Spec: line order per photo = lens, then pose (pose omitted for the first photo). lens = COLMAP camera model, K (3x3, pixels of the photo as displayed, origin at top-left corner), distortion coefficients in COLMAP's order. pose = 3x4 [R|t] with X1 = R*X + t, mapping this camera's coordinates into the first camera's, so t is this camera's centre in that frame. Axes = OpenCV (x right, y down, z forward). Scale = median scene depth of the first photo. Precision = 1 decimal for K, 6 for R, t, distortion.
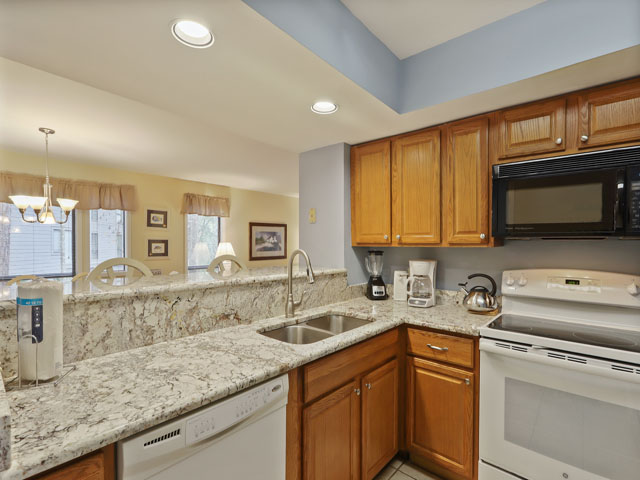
lens RADIAL K [[313.5, 0, 315.3], [0, 313.5, 243.3], [0, 0, 1]] dist [-0.000497, -0.000063]
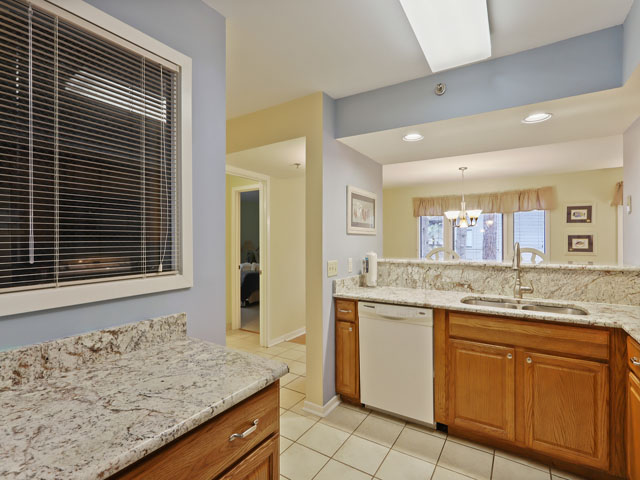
lens RADIAL K [[313.5, 0, 315.3], [0, 313.5, 243.3], [0, 0, 1]] dist [-0.000497, -0.000063]
pose [[0.147182, 0.003643, -0.989103, 0.977793], [0.006757, 0.999966, 0.004689, 0.011065], [0.989086, -0.007373, 0.147153, 0.041607]]
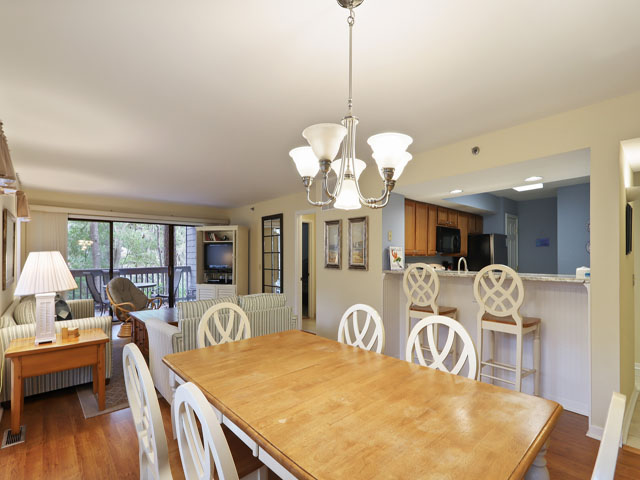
lens RADIAL K [[310.8, 0, 318.8], [0, 310.8, 254.2], [0, 0, 1]] dist [-0.002153, -0.000507]
pose [[0.127976, 0.000662, 0.991777, -2.052373], [-0.003838, 0.999993, -0.000173, -0.001989], [-0.991770, -0.003784, 0.127978, 1.553077]]
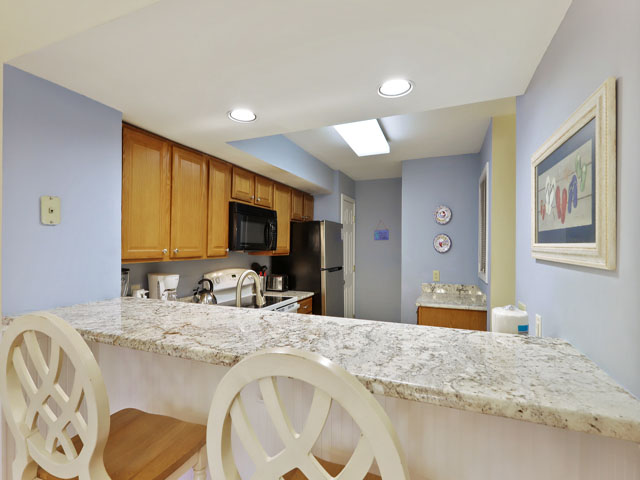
lens RADIAL K [[313.5, 0, 315.3], [0, 313.5, 243.3], [0, 0, 1]] dist [-0.000497, -0.000063]
pose [[-0.322411, -0.000574, 0.946600, -0.856006], [-0.010638, 0.999939, -0.003017, -0.050220], [-0.946540, -0.011043, -0.322398, 1.020248]]
